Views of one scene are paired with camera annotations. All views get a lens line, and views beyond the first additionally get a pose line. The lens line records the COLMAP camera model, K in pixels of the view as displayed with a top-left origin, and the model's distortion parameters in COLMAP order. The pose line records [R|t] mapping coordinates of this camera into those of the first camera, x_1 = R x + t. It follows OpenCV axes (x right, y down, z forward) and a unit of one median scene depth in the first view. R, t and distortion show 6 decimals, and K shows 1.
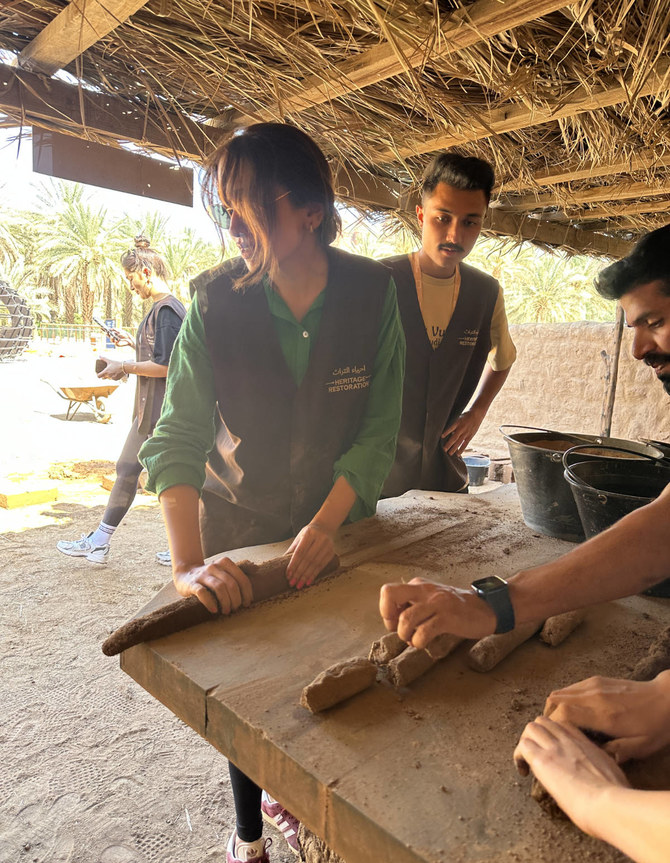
lens RADIAL K [[643.3, 0, 332.8], [0, 643.3, 426.7], [0, 0, 1]] dist [0.012255, -0.017286]
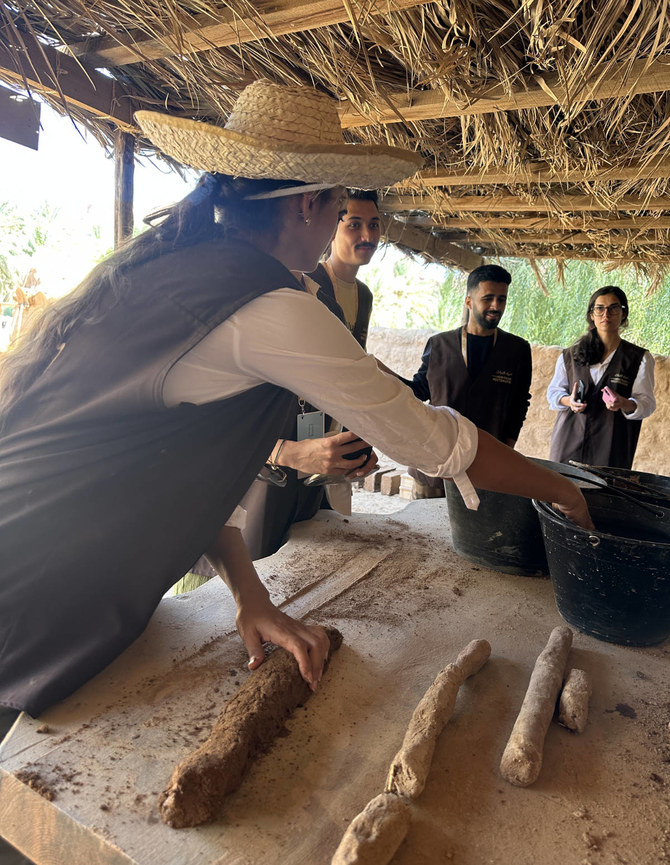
lens RADIAL K [[644.8, 0, 336.8], [0, 644.8, 428.8], [0, 0, 1]] dist [0.012255, -0.017286]
pose [[0.959231, 0.032499, 0.280748, -0.086477], [-0.035793, 0.999337, 0.006610, -0.015909], [-0.280347, -0.016390, 0.959759, 0.136773]]
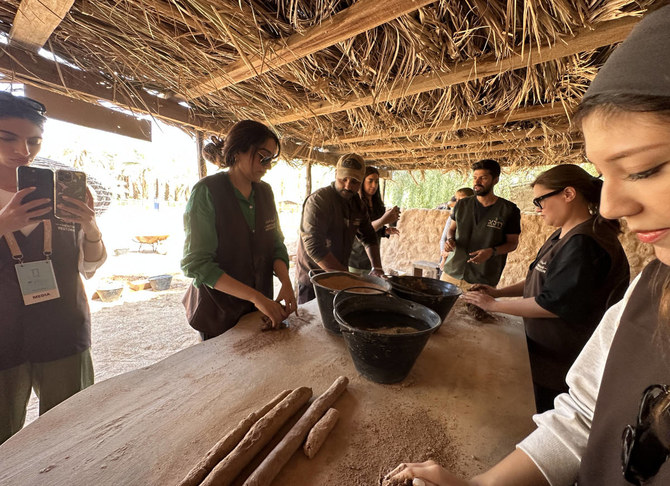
lens RADIAL K [[272.4, 0, 334.4], [0, 272.4, 242.5], [0, 0, 1]] dist [-0.001621, 0.000355]
pose [[0.974843, -0.018614, 0.222113, 0.119060], [0.020119, 0.999787, -0.004514, -0.056653], [-0.221982, 0.008869, 0.975010, 0.177833]]
